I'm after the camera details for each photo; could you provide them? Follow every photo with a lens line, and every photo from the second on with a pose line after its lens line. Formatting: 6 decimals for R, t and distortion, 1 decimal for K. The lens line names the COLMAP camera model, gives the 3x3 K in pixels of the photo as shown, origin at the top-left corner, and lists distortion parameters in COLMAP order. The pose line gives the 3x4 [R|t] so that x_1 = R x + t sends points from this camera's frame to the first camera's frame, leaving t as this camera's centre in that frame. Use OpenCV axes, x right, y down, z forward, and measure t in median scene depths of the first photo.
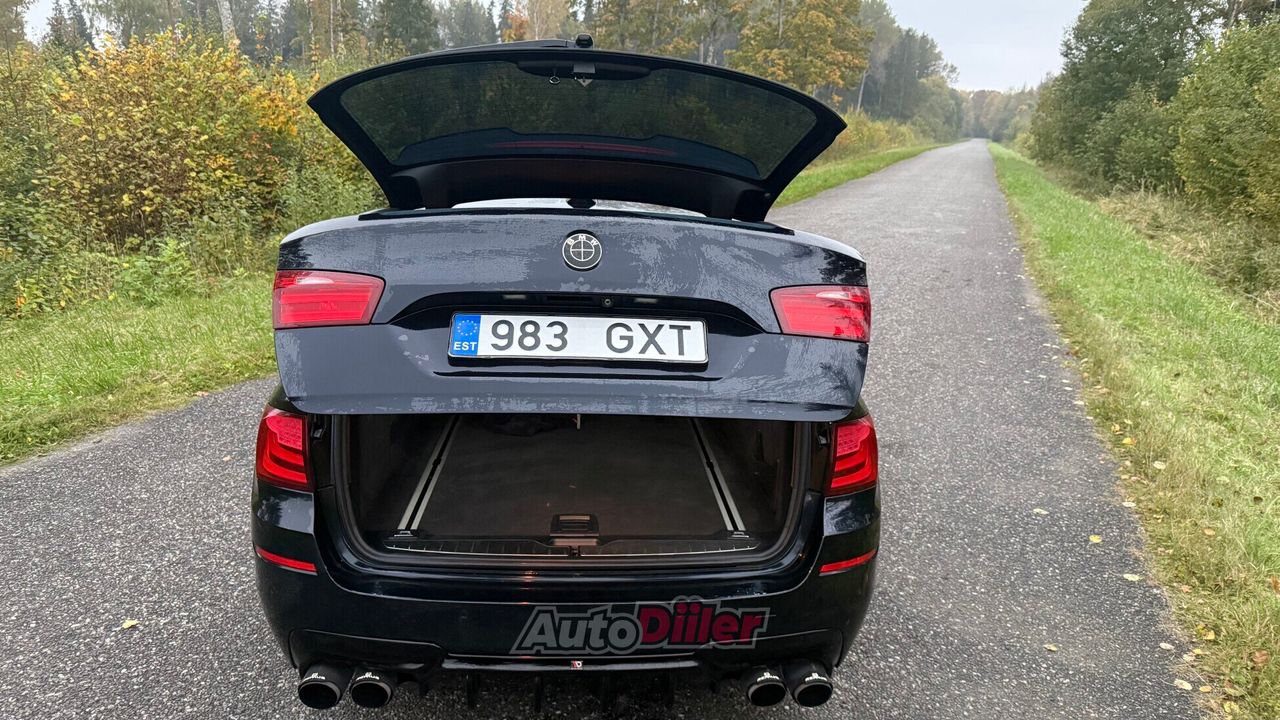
lens RADIAL K [[905.6, 0, 640.4], [0, 905.6, 366.5], [0, 0, 1]] dist [0.039840, -0.086583]
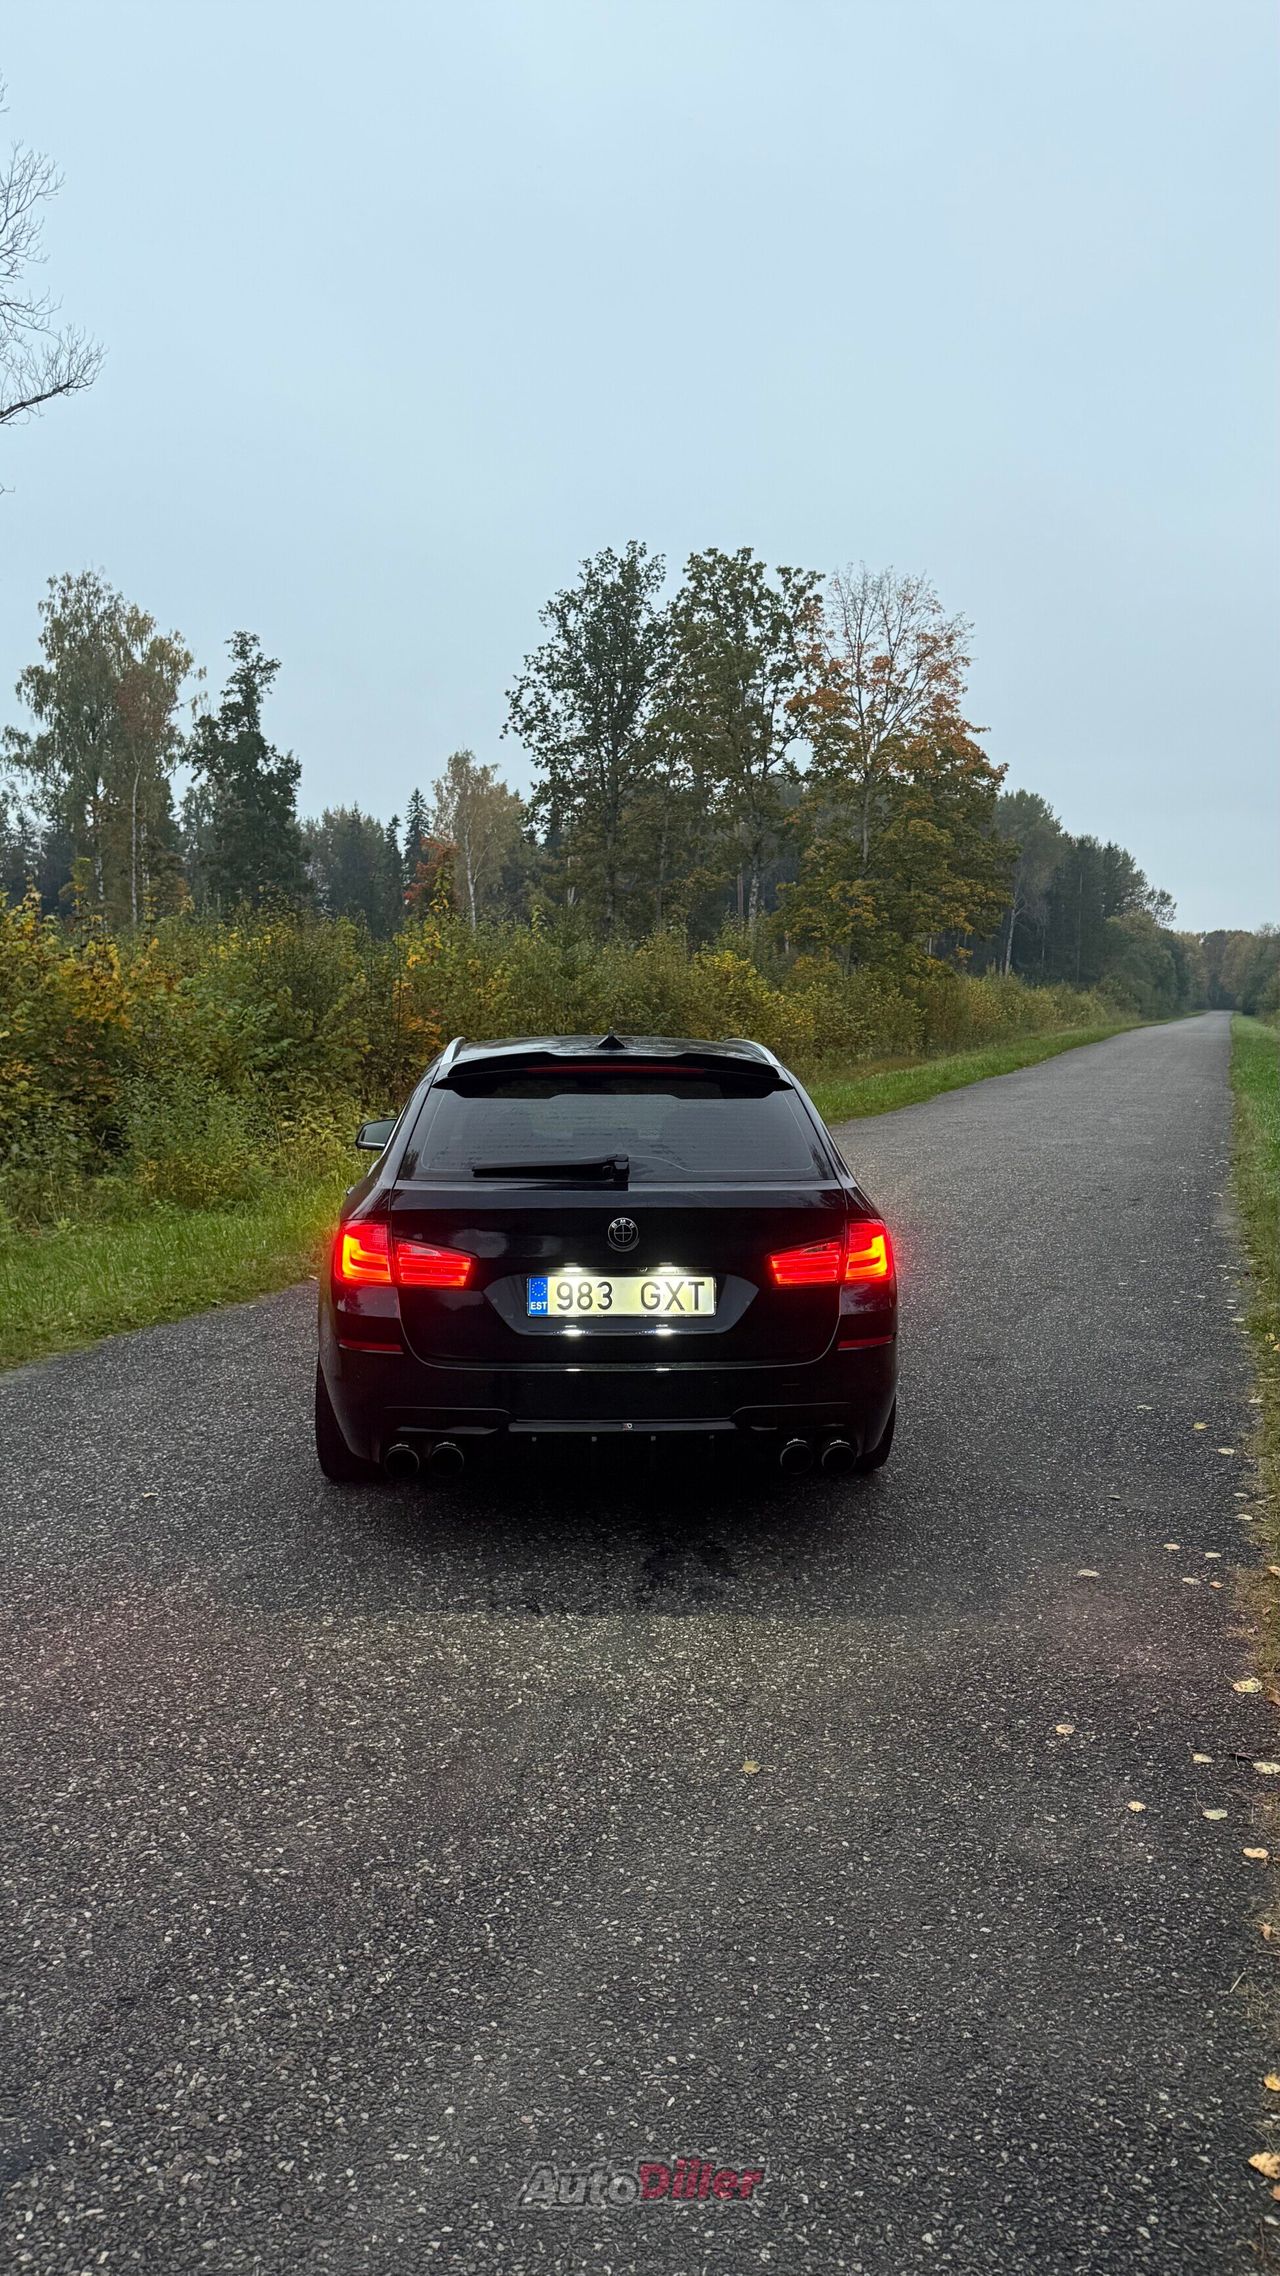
lens RADIAL K [[1580.1, 0, 646.7], [0, 1580.1, 1133.5], [0, 0, 1]] dist [0.189644, -0.452865]
pose [[0.999531, -0.030621, 0.000019, -0.004700], [0.030125, 0.983255, -0.179728, 0.044178], [0.005485, 0.179645, 0.983716, -0.141552]]
